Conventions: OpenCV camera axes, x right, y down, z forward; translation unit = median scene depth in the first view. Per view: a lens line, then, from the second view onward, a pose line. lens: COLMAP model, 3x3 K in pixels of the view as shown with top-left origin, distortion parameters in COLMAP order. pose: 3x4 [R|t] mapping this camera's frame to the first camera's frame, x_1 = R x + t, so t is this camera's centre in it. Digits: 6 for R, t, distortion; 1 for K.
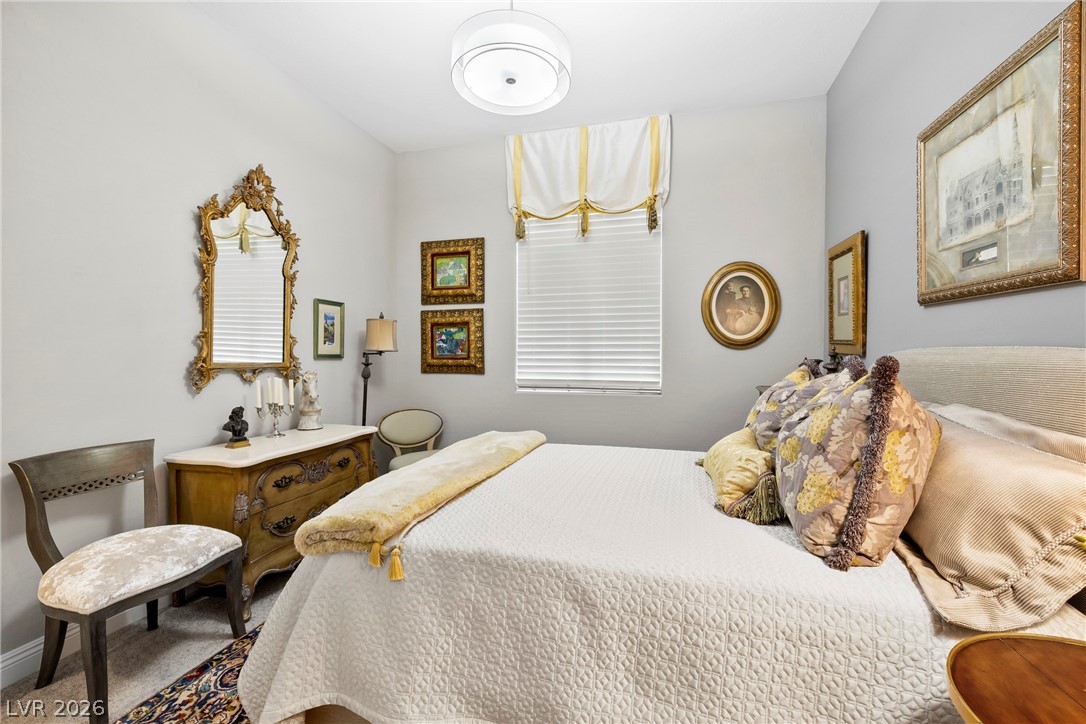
lens RADIAL K [[460.5, 0, 536.1], [0, 460.5, 359.8], [0, 0, 1]] dist [0.002607, 0.000089]
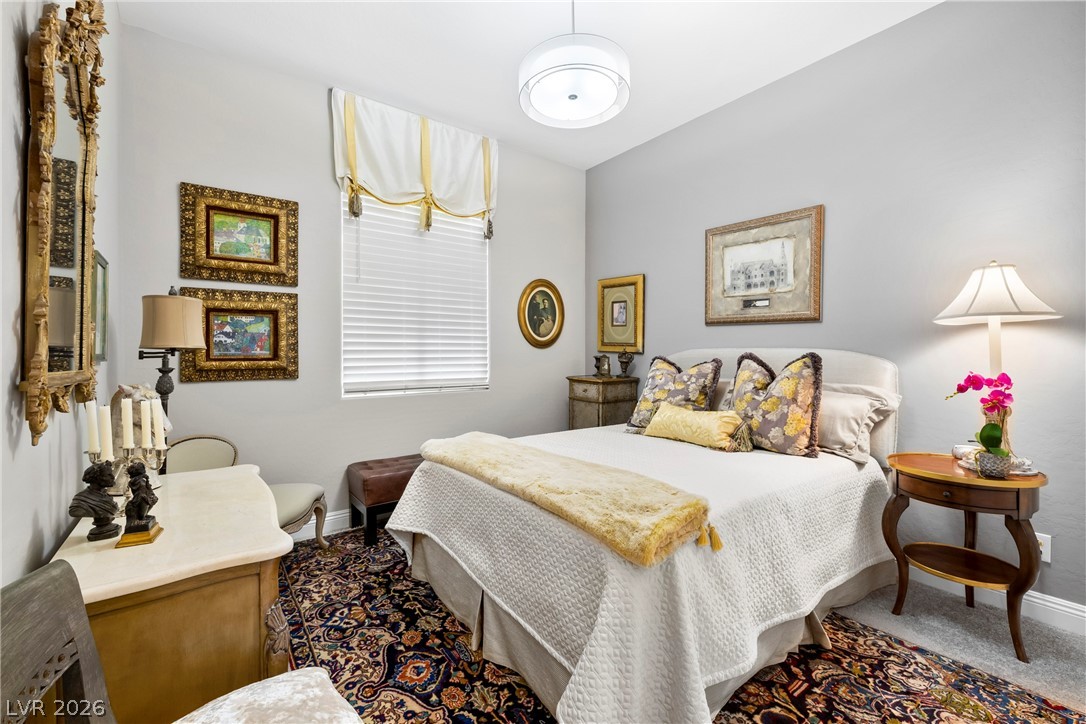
lens RADIAL K [[460.5, 0, 539.6], [0, 460.5, 351.7], [0, 0, 1]] dist [0.002607, 0.000089]
pose [[0.604232, -0.000949, 0.796808, -0.484865], [0.012880, 0.999880, -0.008576, -0.002865], [-0.796704, 0.015445, 0.604172, 0.211329]]
